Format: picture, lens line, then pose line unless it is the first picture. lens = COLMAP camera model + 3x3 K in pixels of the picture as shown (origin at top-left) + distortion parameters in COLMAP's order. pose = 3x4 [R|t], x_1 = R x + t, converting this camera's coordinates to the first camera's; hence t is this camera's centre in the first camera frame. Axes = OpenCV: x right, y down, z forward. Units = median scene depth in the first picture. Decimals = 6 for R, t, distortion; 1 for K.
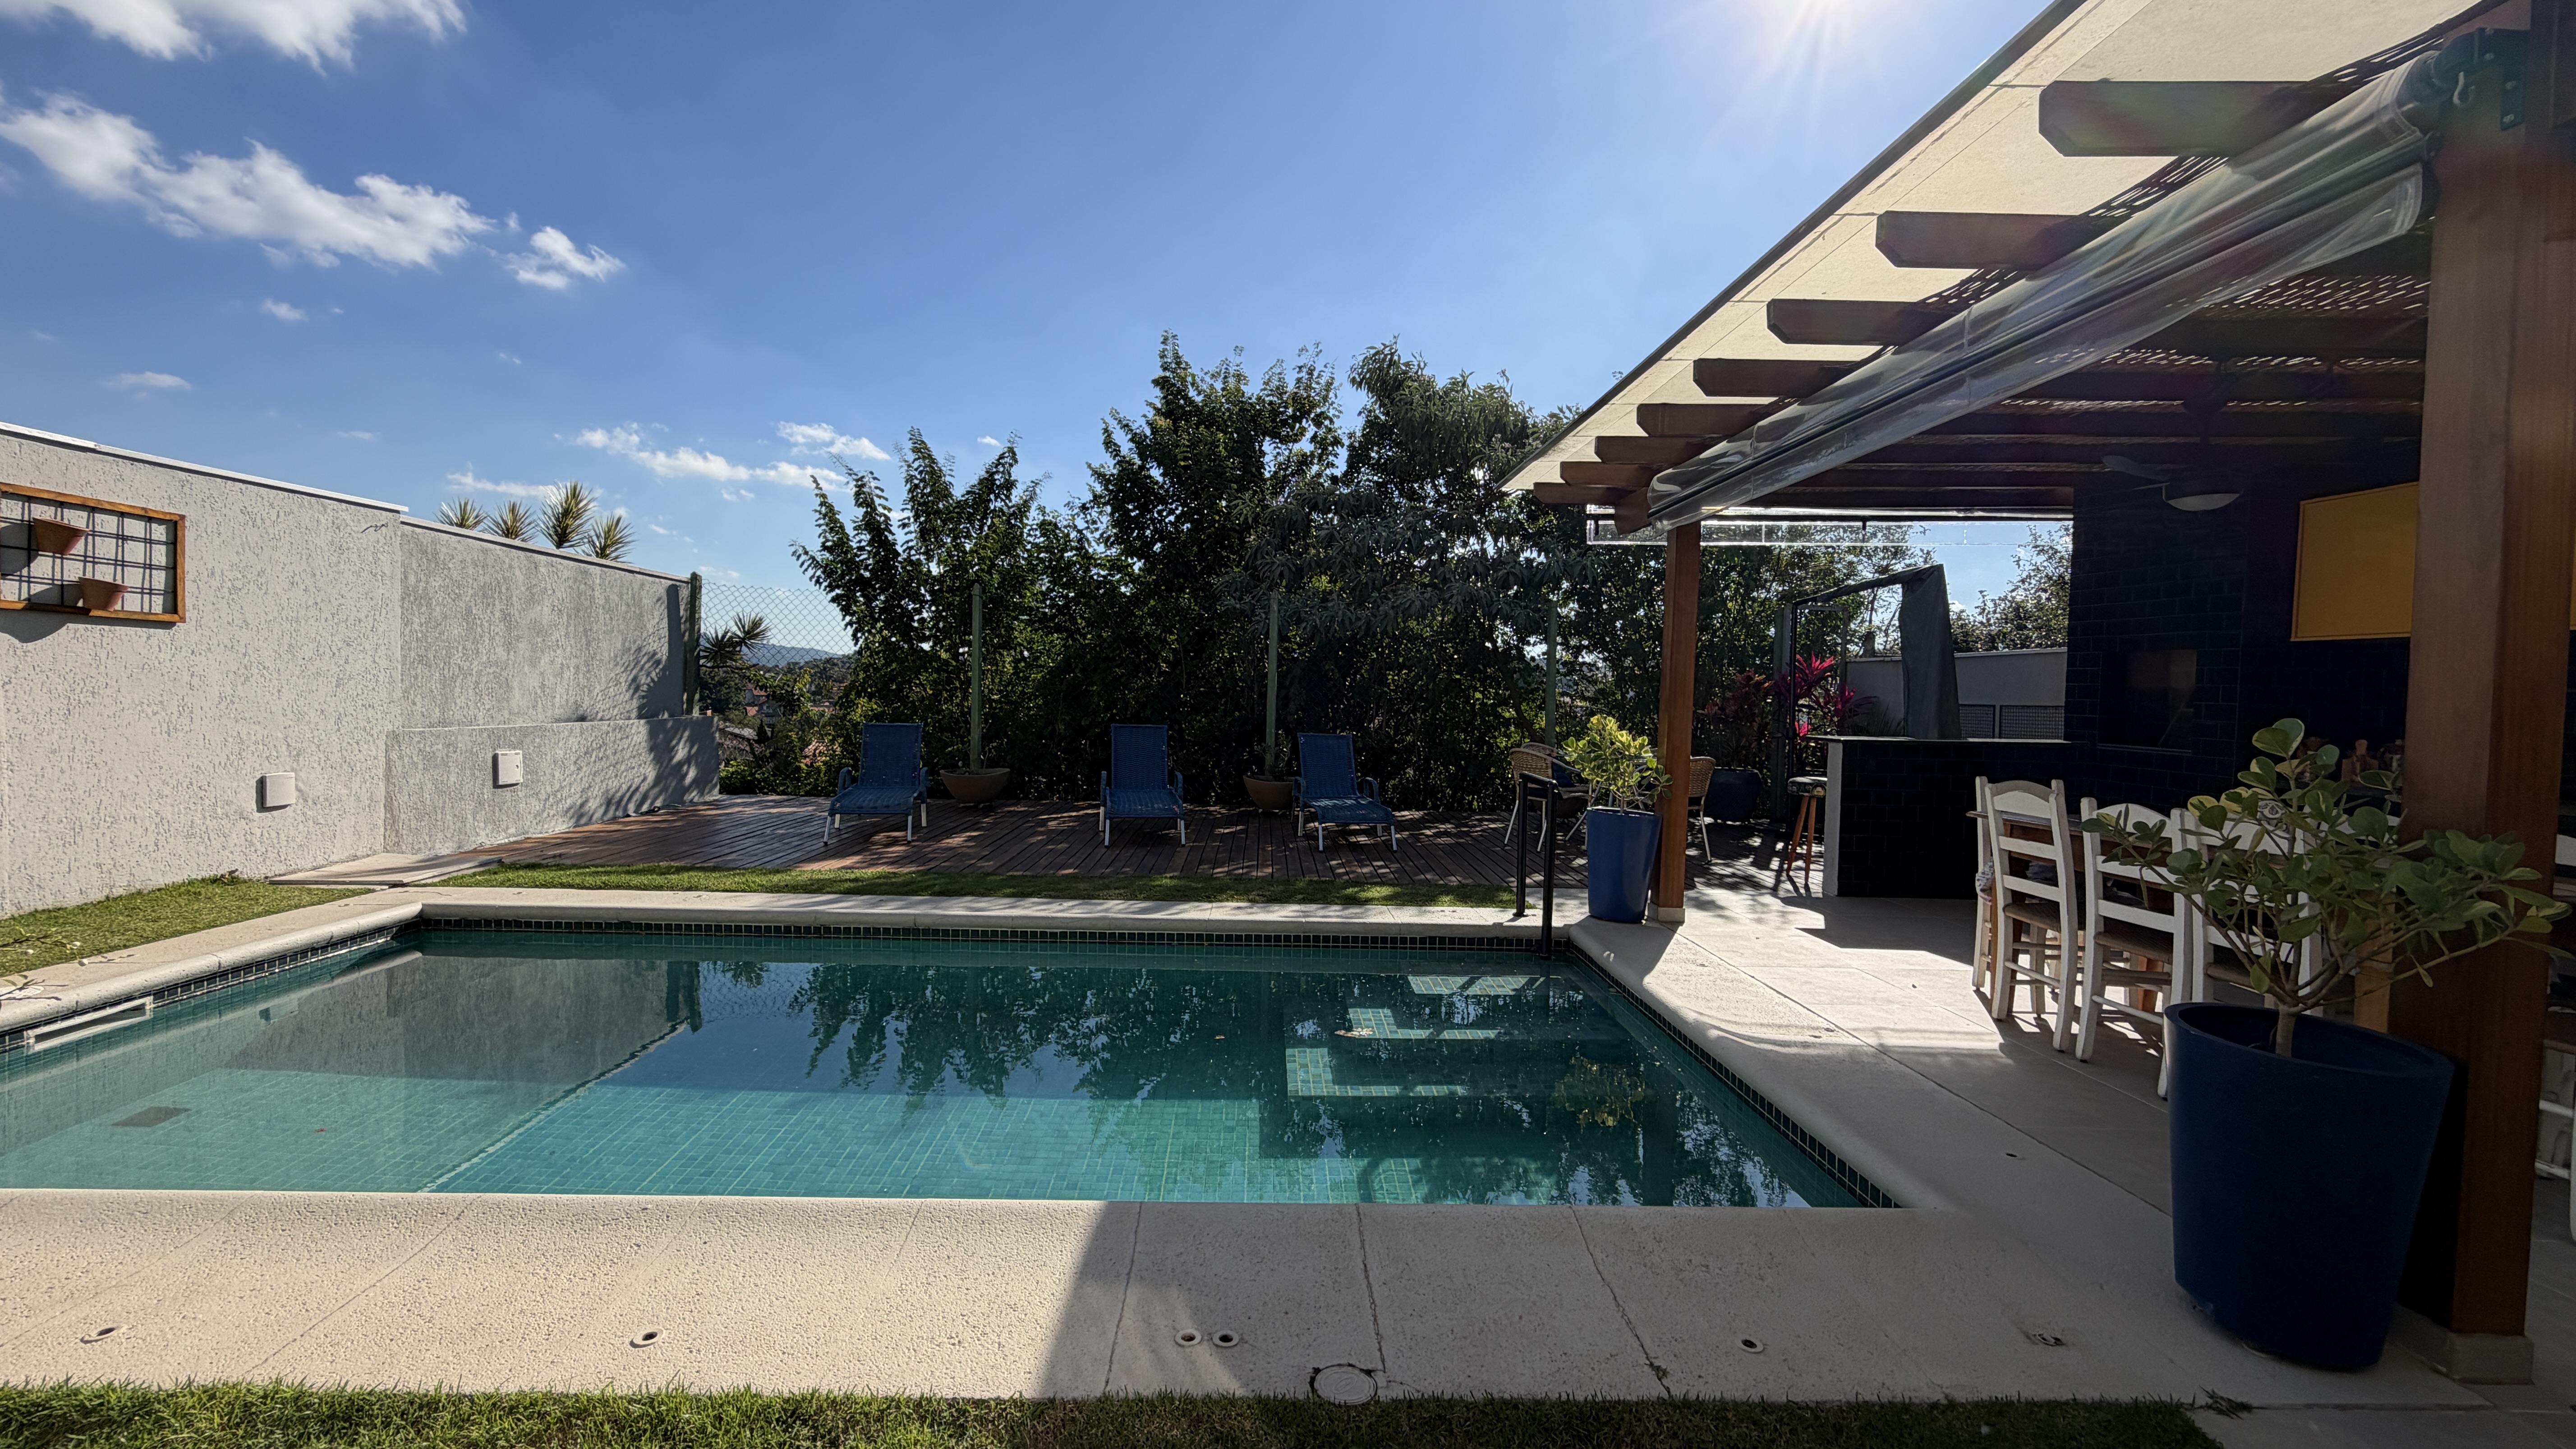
lens RADIAL K [[1028.4, 0, 1264.9], [0, 1028.4, 734.5], [0, 0, 1]] dist [-0.003912, 0.000560]
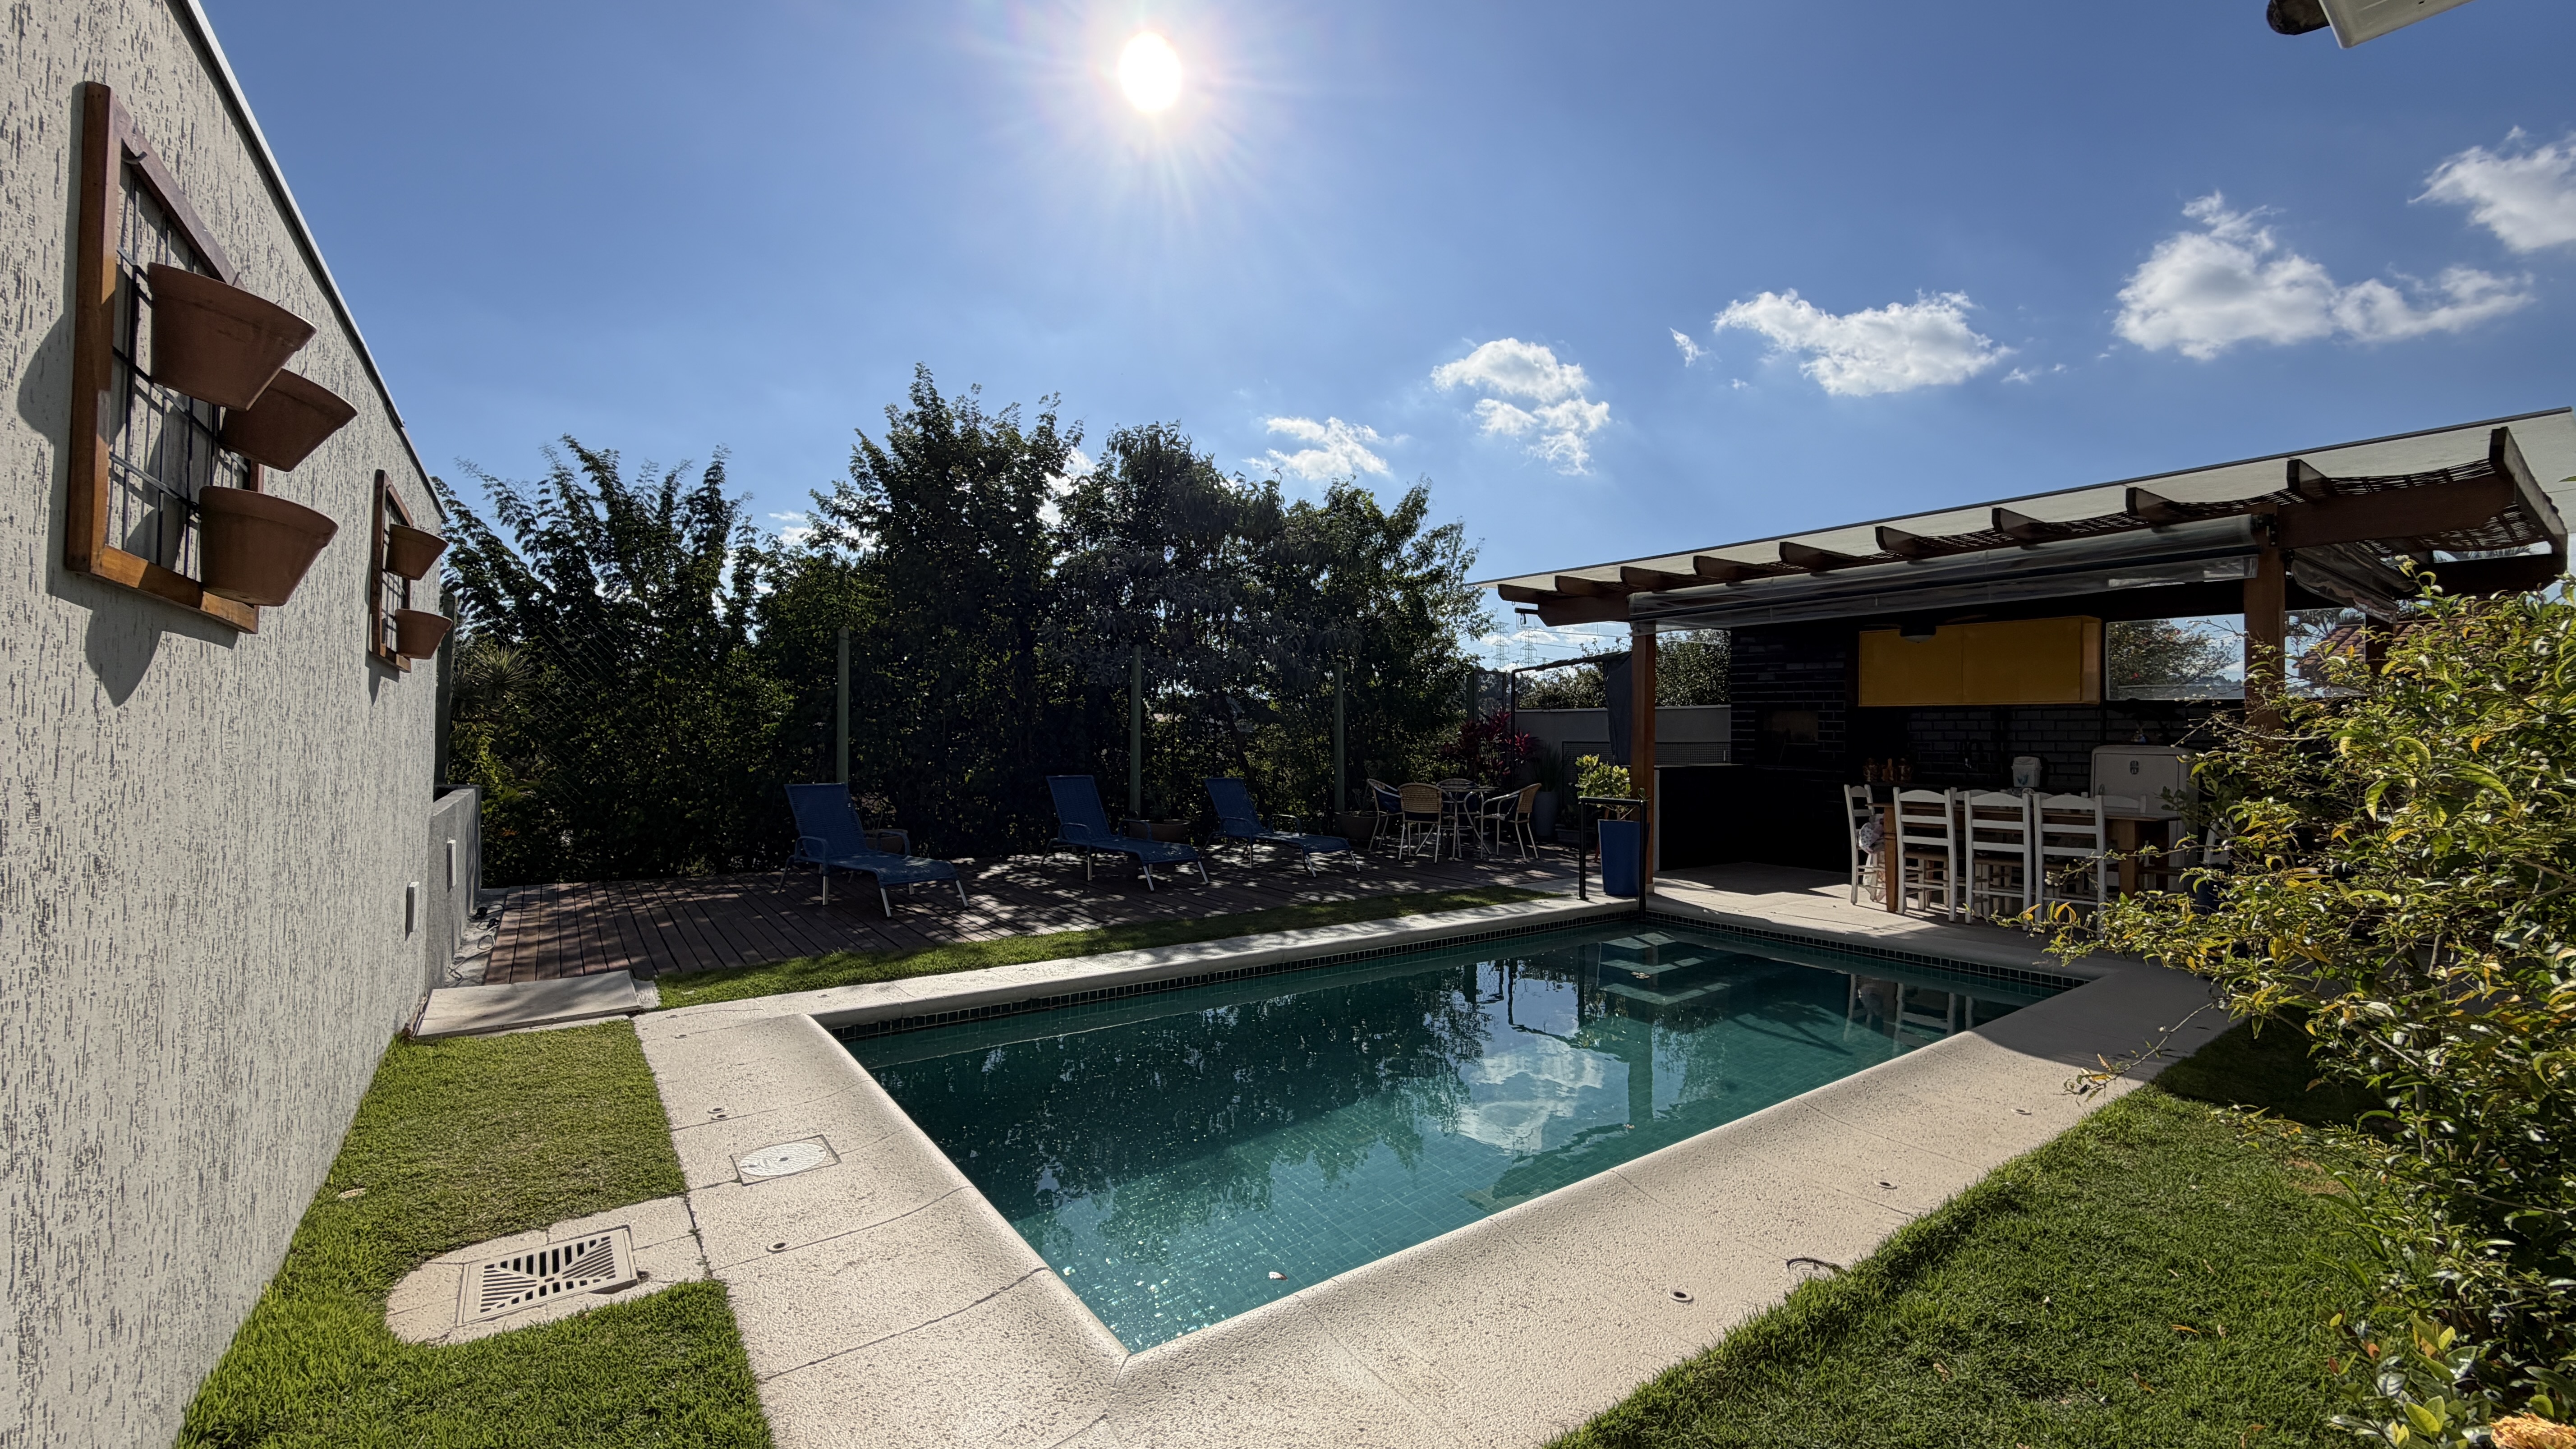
lens RADIAL K [[1028.4, 0, 1282.5], [0, 1028.4, 734.4], [0, 0, 1]] dist [-0.003912, 0.000560]
pose [[0.811511, -0.012758, 0.584198, -0.670040], [0.035819, 0.998968, -0.027940, -0.018178], [-0.583238, 0.043599, 0.811130, 0.074246]]
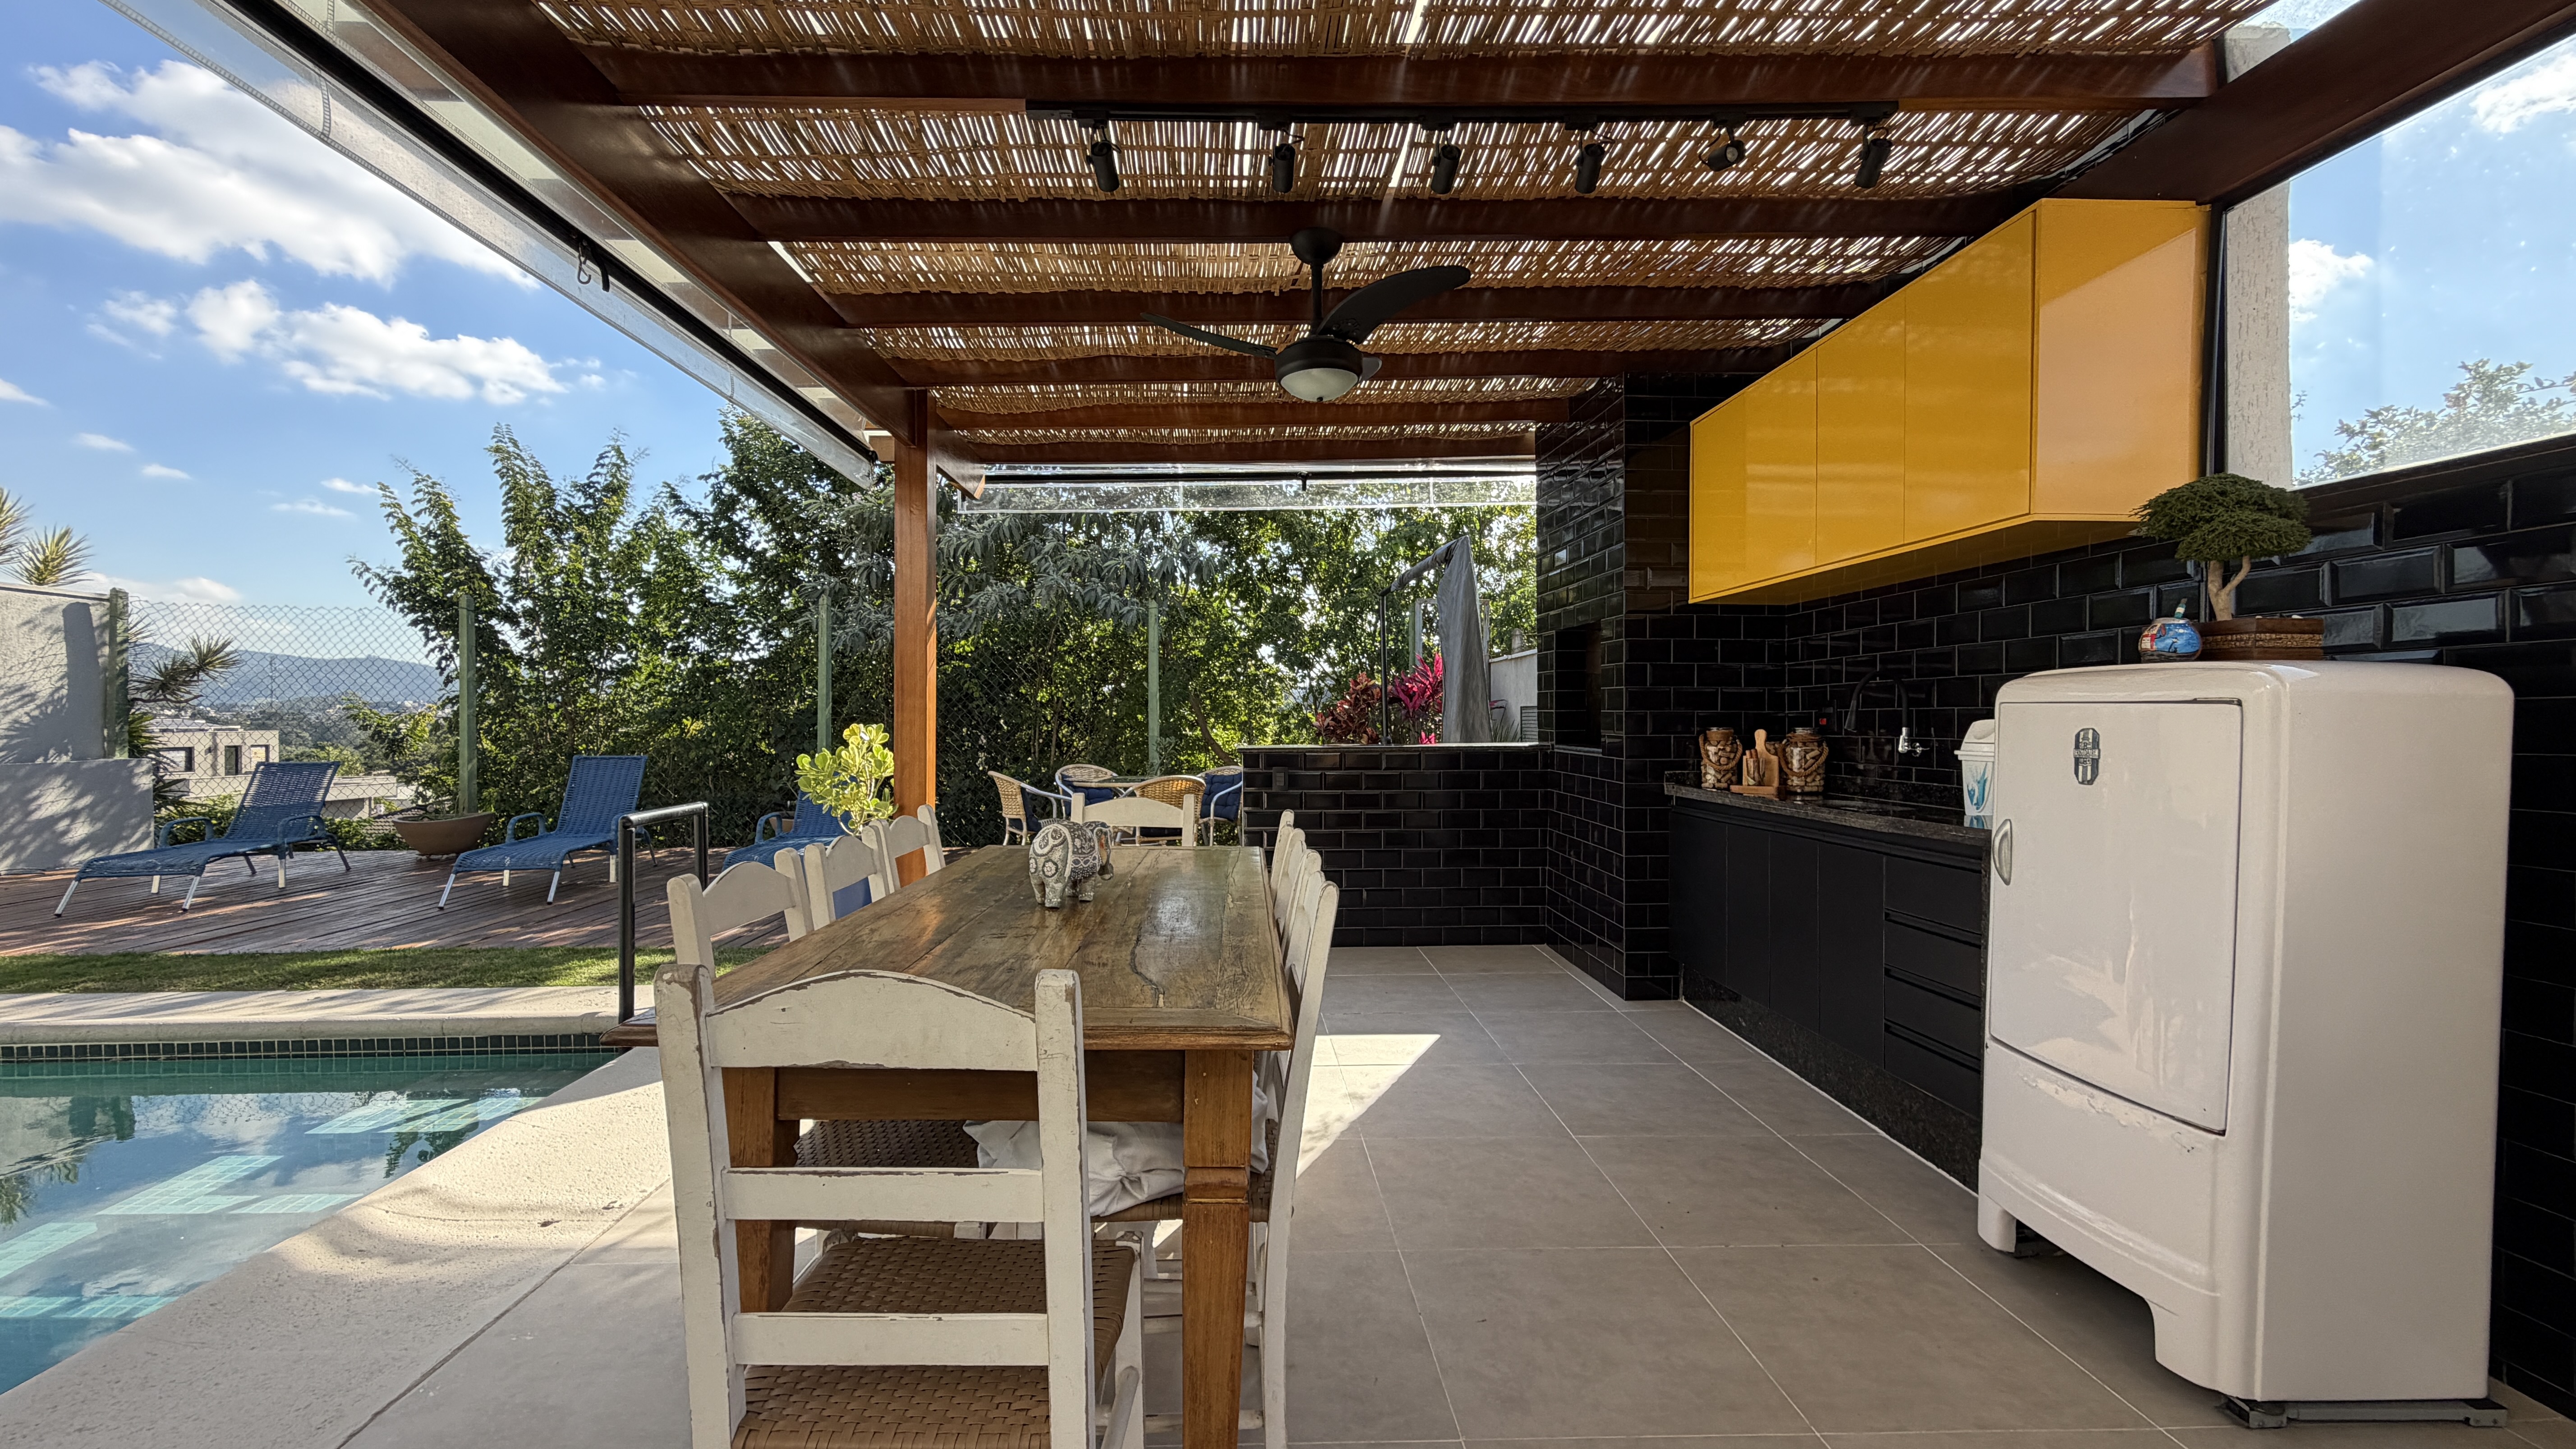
lens RADIAL K [[1028.4, 0, 1287.4], [0, 1028.4, 724.1], [0, 0, 1]] dist [-0.003912, 0.000560]
pose [[0.998878, -0.027136, 0.038802, 0.483963], [0.028613, 0.998868, -0.038007, 0.015109], [-0.037726, 0.039074, 0.998524, 0.176895]]
